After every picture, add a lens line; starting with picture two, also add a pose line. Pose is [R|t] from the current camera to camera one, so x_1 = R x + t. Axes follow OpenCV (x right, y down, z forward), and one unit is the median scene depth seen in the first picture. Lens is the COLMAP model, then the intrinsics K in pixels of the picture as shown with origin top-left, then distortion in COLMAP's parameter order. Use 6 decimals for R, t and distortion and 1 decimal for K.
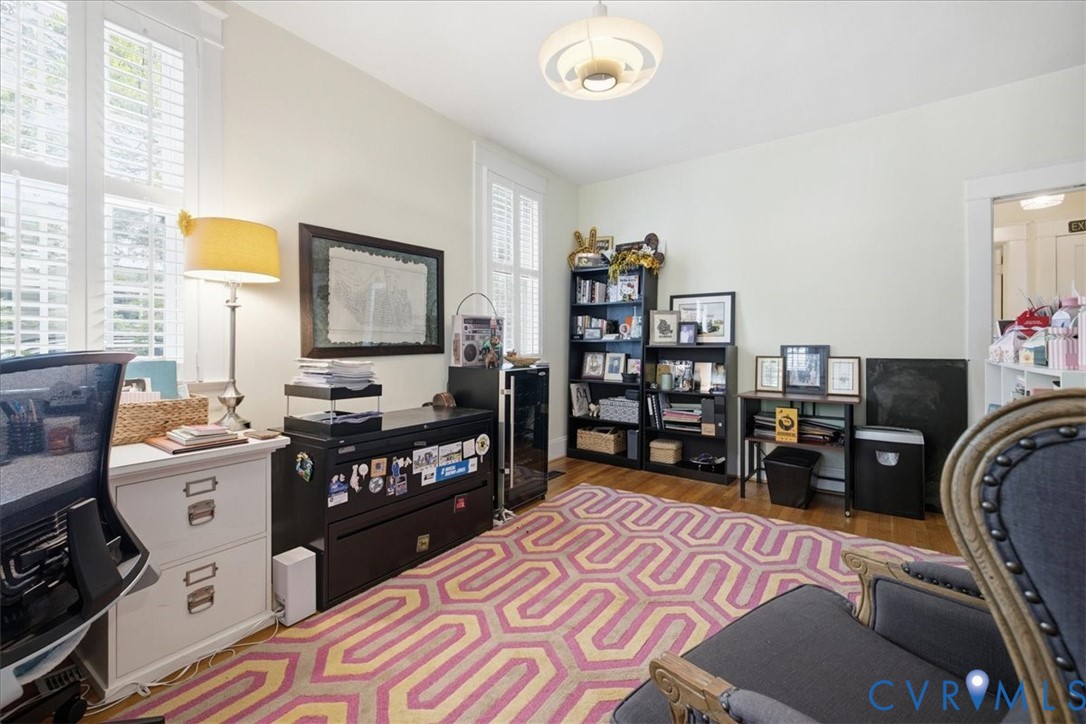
lens RADIAL K [[475.9, 0, 528.2], [0, 475.9, 348.7], [0, 0, 1]] dist [-0.000478, -0.000204]
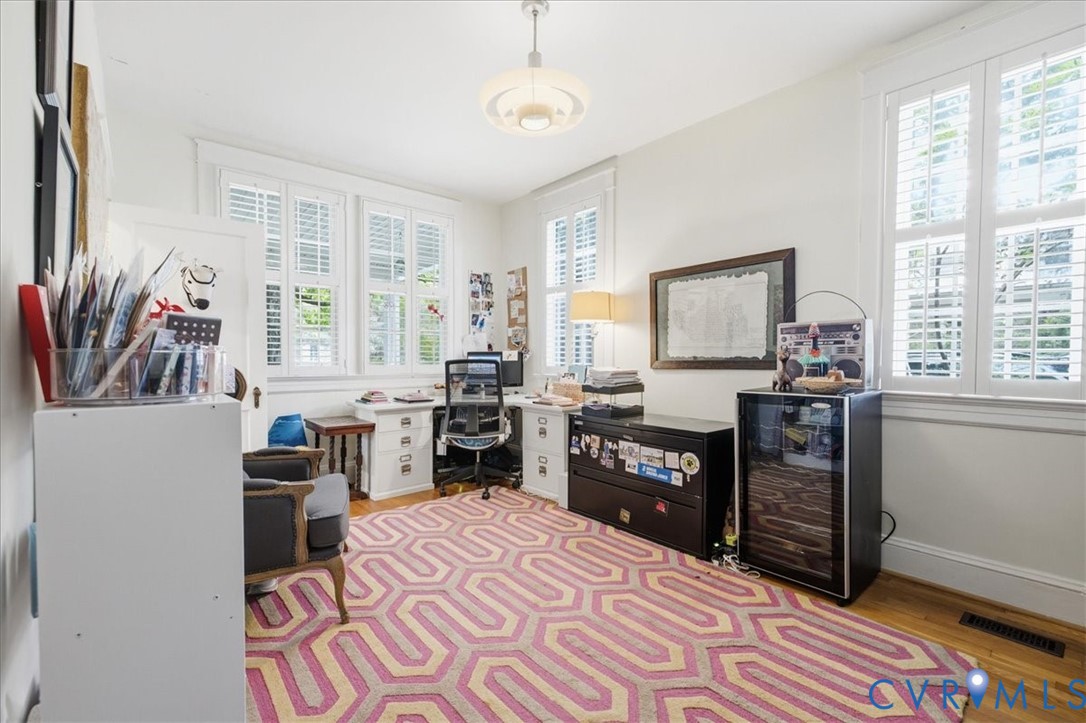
lens RADIAL K [[475.9, 0, 528.2], [0, 475.9, 348.2], [0, 0, 1]] dist [-0.000478, -0.000204]
pose [[-0.262485, -0.003829, -0.964929, 1.004393], [-0.003447, 0.999989, -0.003030, -0.031702], [0.964930, 0.002531, -0.262495, 1.015313]]
